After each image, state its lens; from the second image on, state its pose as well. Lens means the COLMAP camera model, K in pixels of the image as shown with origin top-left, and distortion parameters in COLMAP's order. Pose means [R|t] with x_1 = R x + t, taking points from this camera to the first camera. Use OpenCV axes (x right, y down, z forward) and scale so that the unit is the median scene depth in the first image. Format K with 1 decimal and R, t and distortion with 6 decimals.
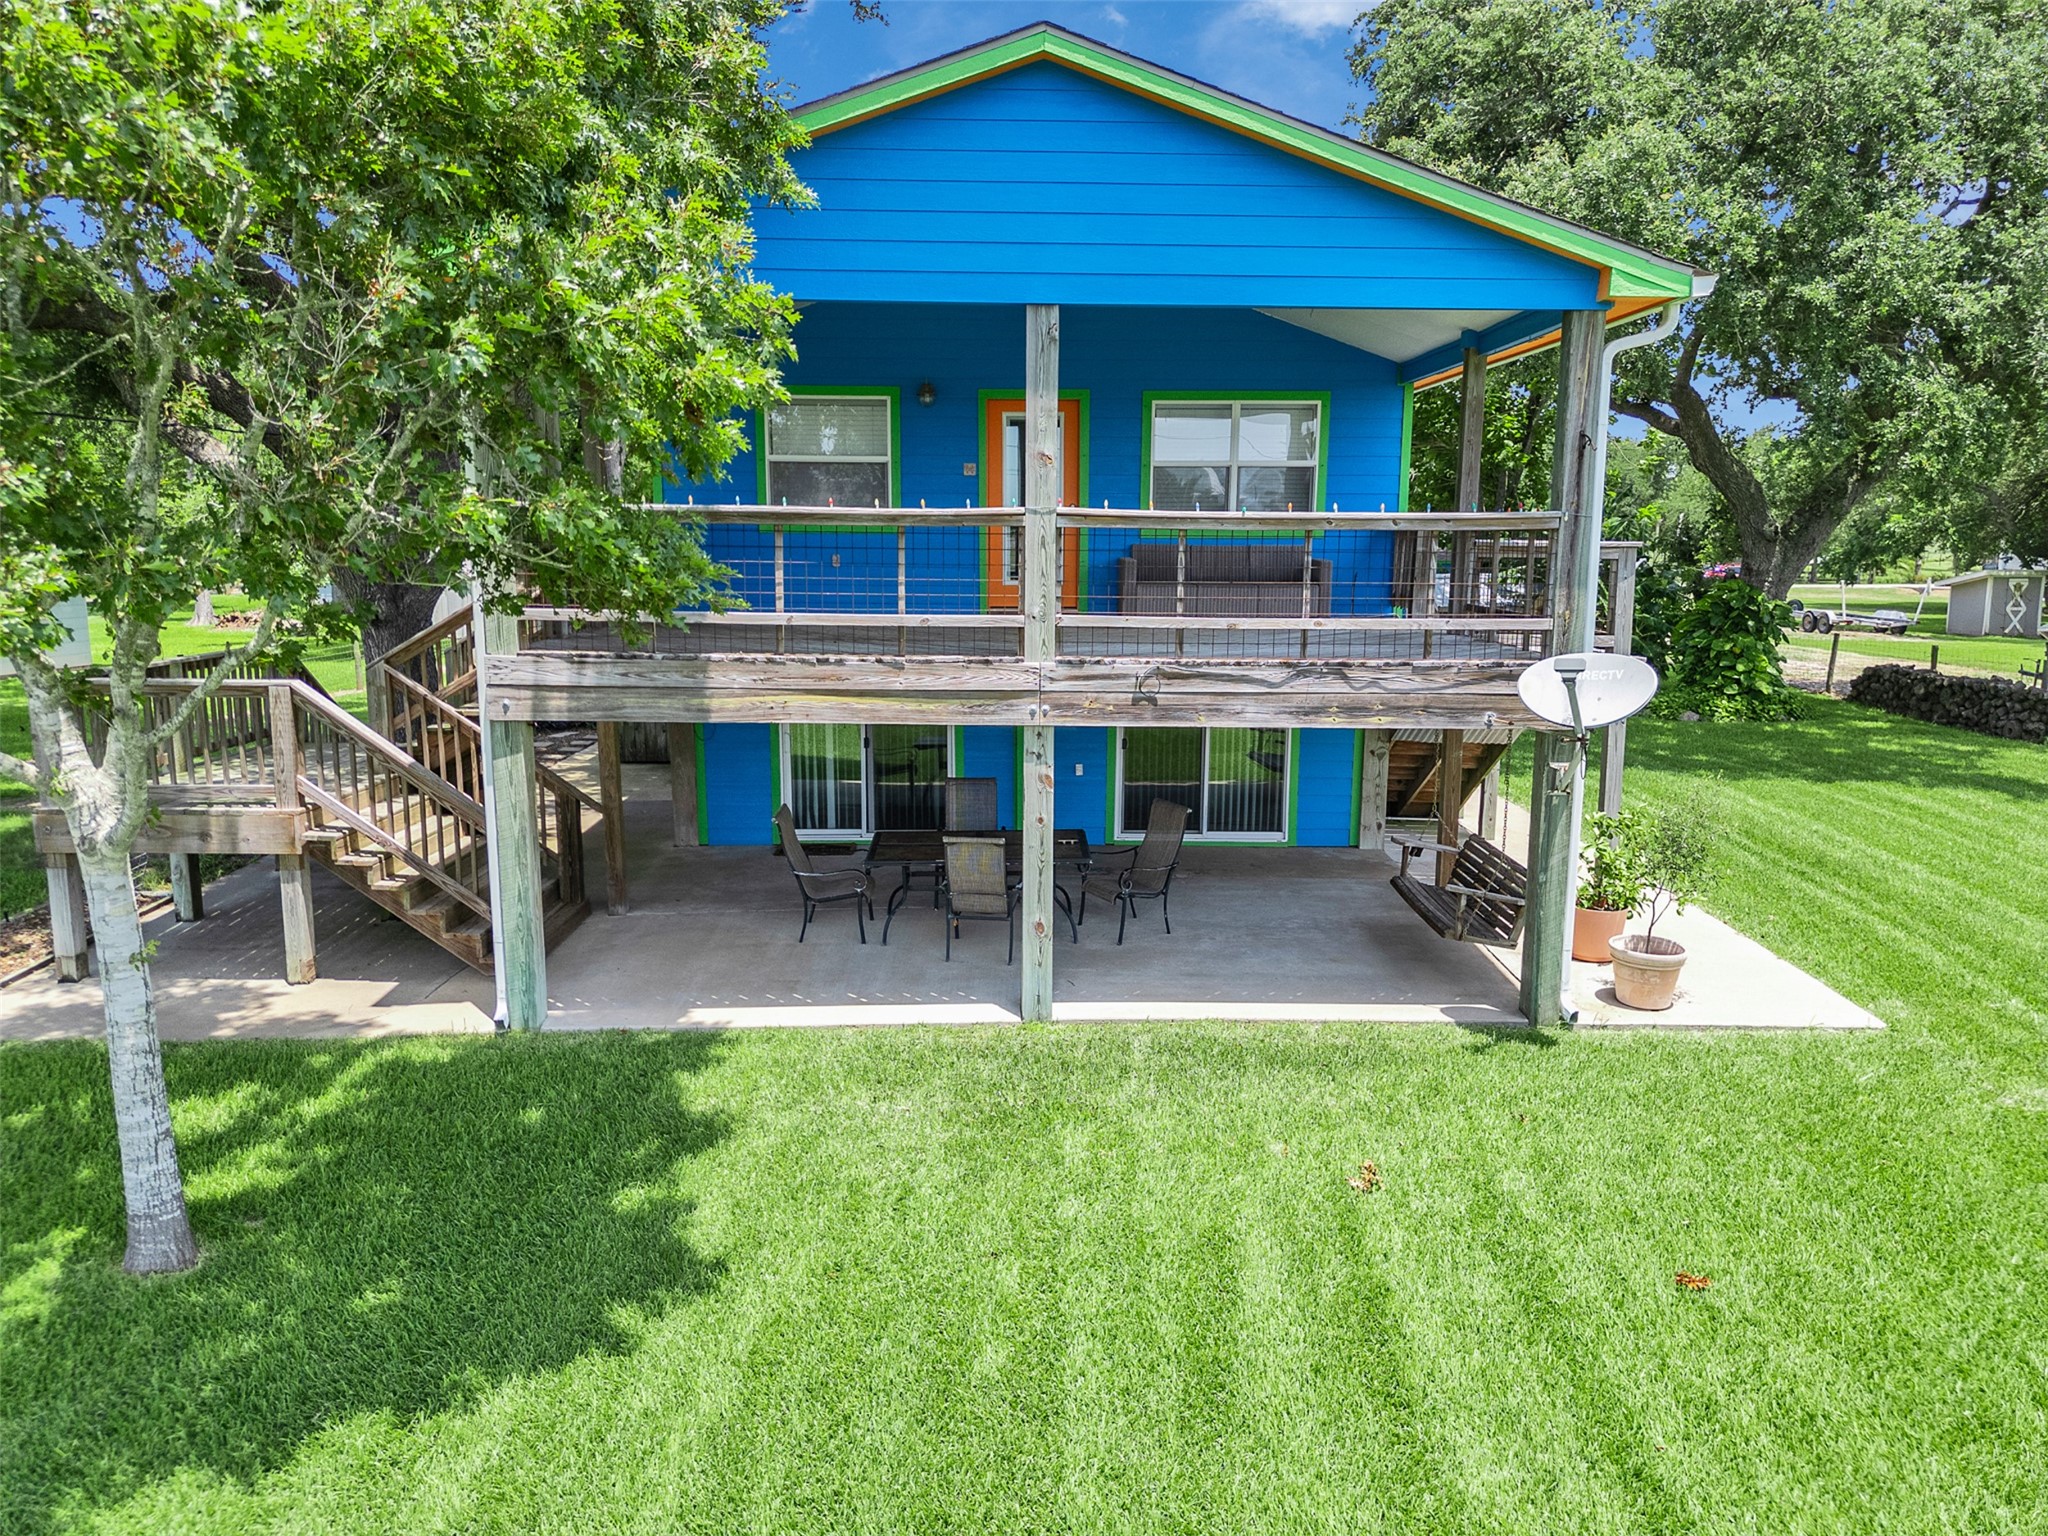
lens RADIAL K [[1413.5, 0, 1024.0], [0, 1413.5, 768.0], [0, 0, 1]] dist [0.044322, -0.017606]
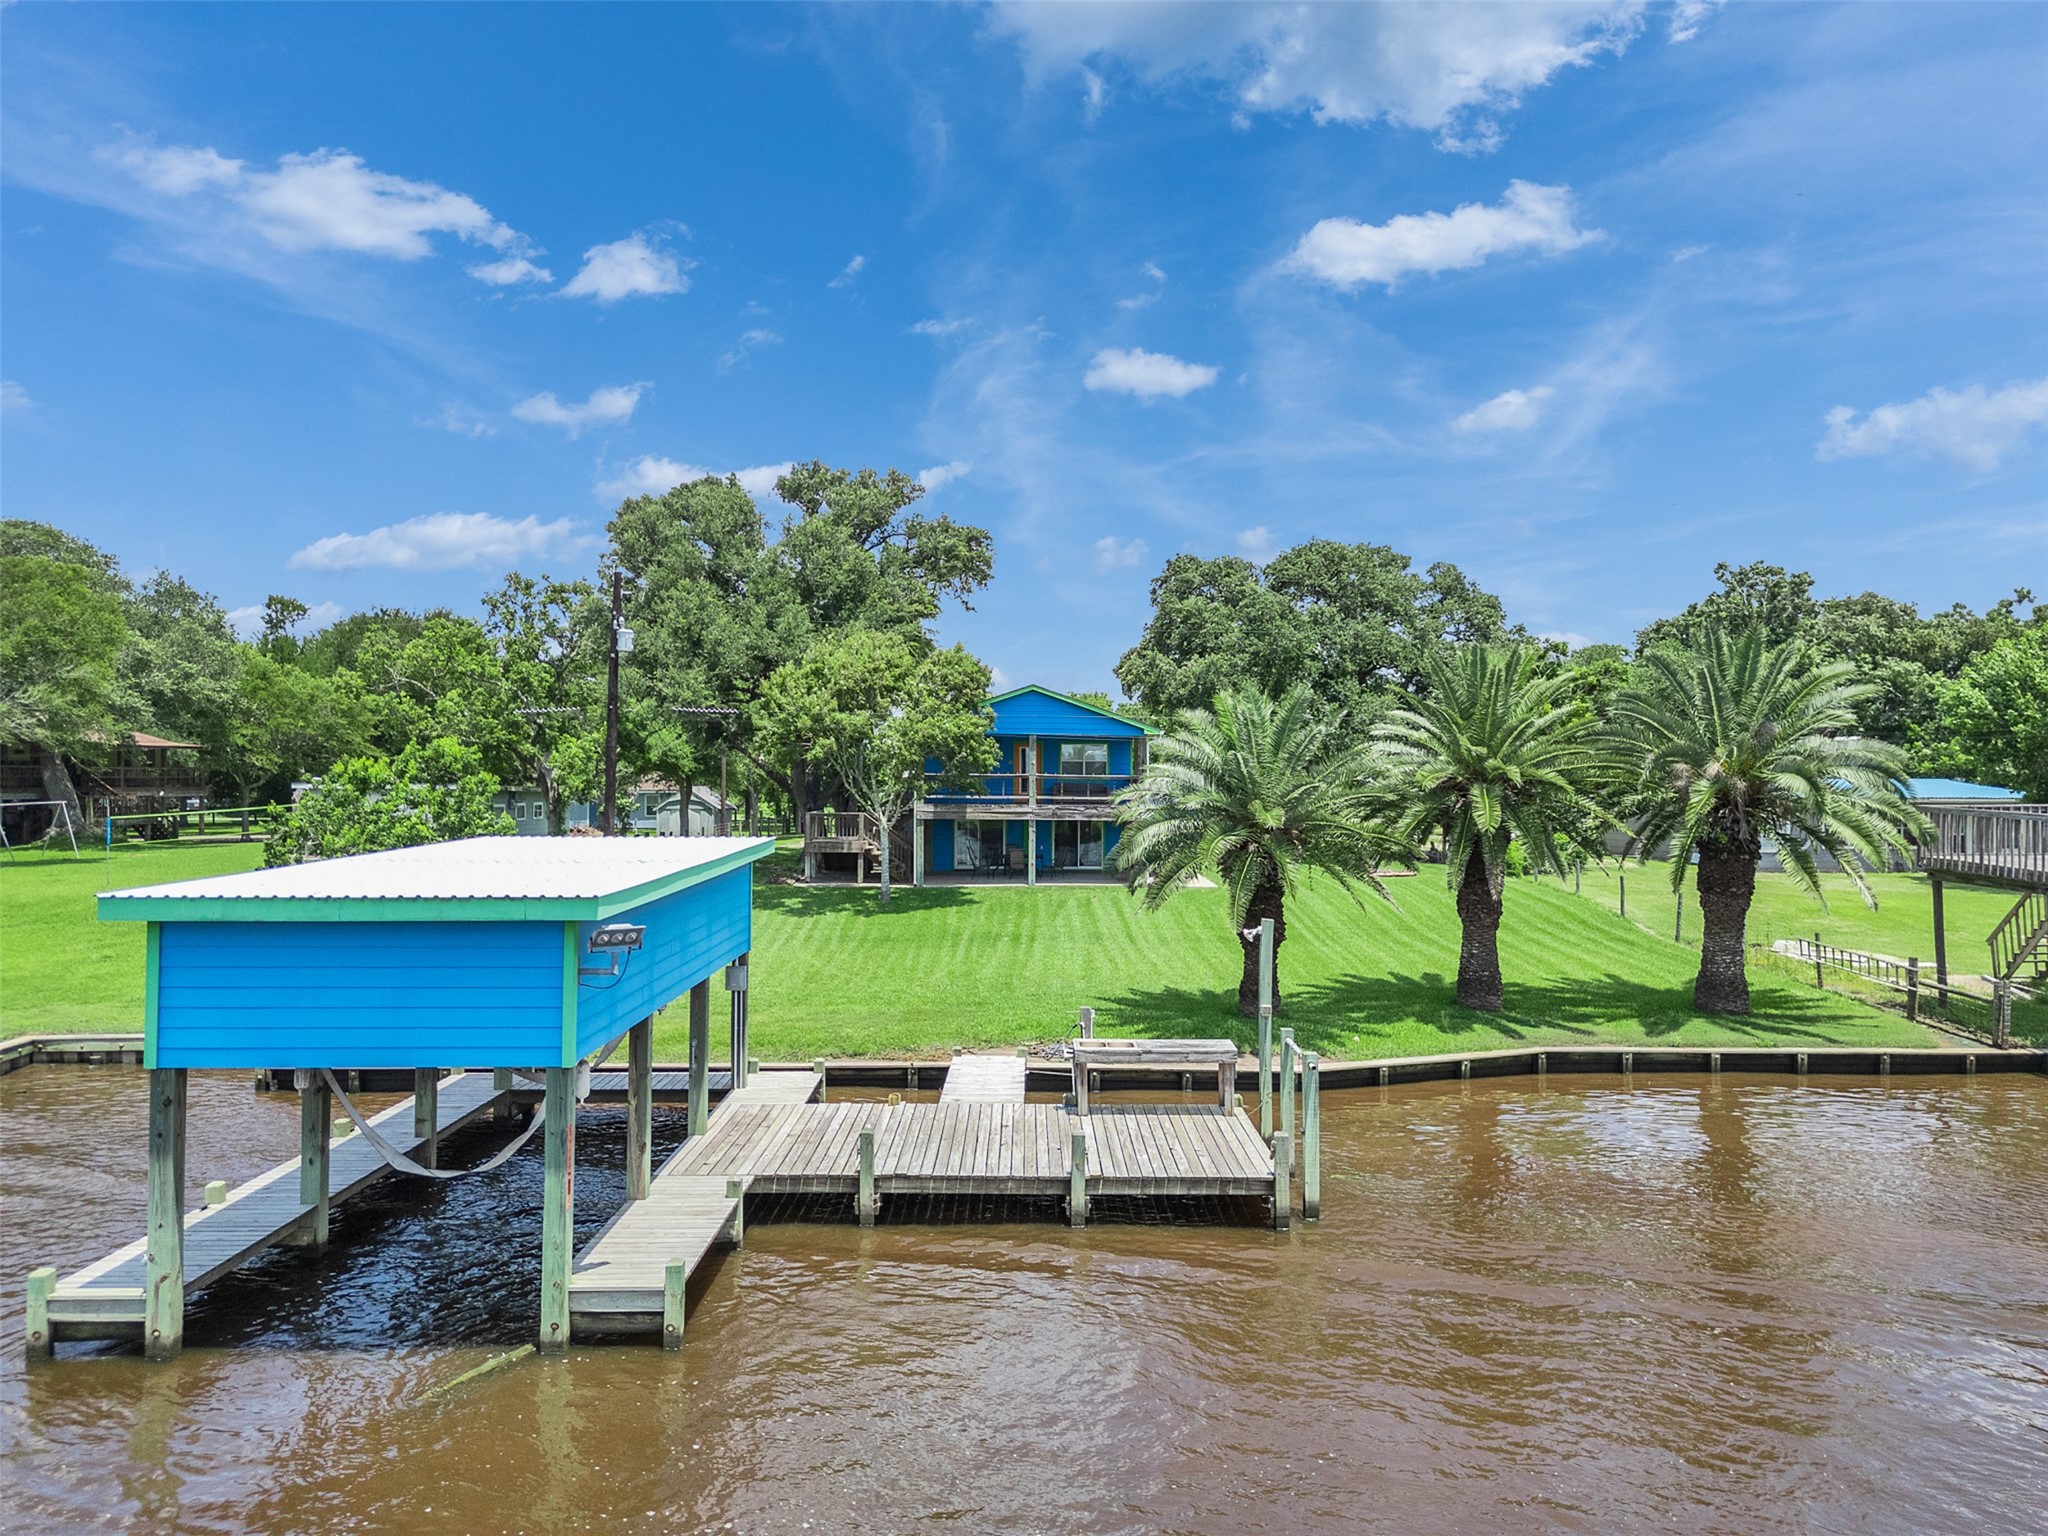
lens RADIAL K [[1413.5, 0, 1024.0], [0, 1413.5, 768.0], [0, 0, 1]] dist [0.044322, -0.017606]
pose [[0.999977, 0.003070, -0.006016, 0.011586], [-0.004040, 0.985703, -0.168442, 0.592000], [0.005413, 0.168462, 0.985693, -3.671571]]
